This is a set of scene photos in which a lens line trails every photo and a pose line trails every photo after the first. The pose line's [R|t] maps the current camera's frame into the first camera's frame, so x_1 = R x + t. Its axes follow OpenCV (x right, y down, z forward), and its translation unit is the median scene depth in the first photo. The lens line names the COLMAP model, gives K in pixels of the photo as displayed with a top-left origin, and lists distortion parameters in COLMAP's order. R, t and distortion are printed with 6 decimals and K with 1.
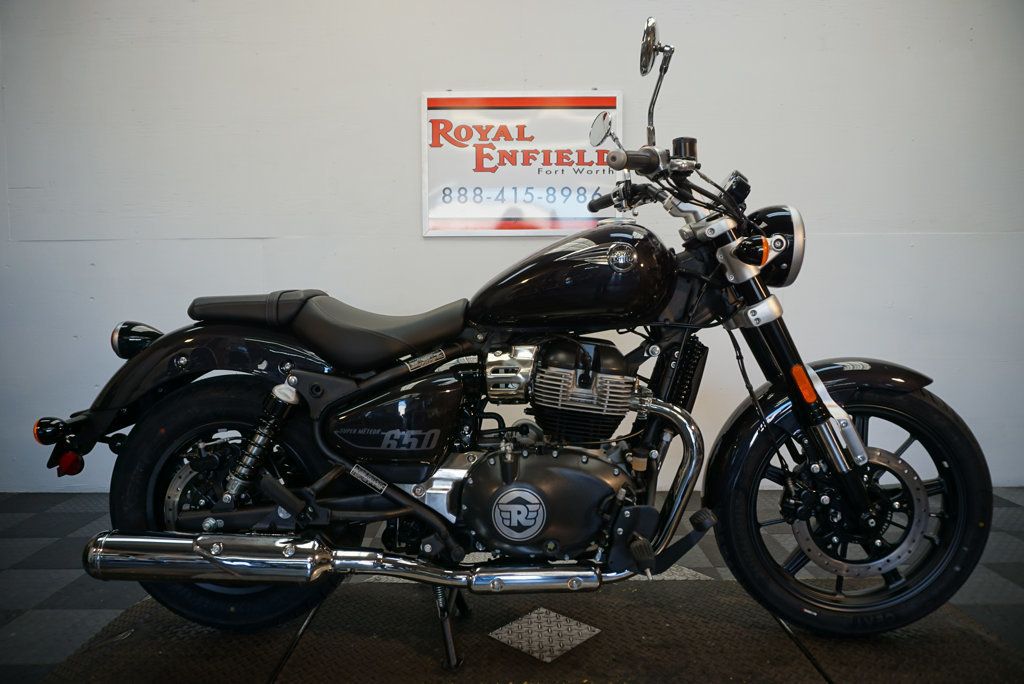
lens RADIAL K [[679.1, 0, 505.2], [0, 679.1, 346.4], [0, 0, 1]] dist [-0.045665, 0.028762]
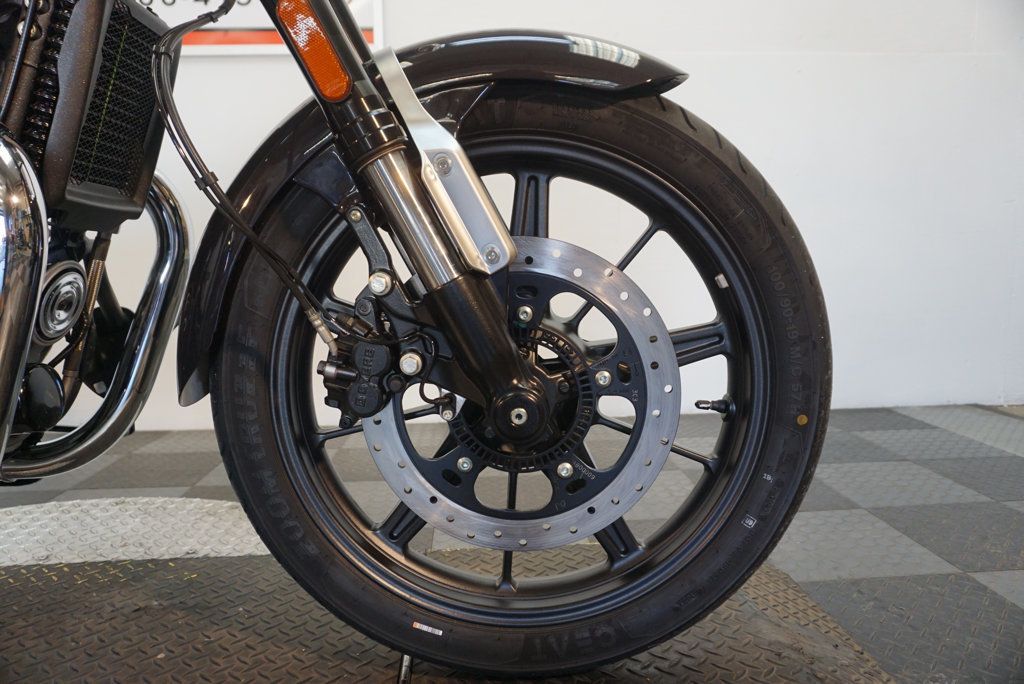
lens RADIAL K [[679.1, 0, 513.8], [0, 679.1, 349.5], [0, 0, 1]] dist [-0.045665, 0.028762]
pose [[0.997636, -0.017615, 0.066425, 0.489410], [0.013536, 0.998023, 0.061367, 0.188163], [-0.067374, -0.060323, 0.995903, 0.570717]]
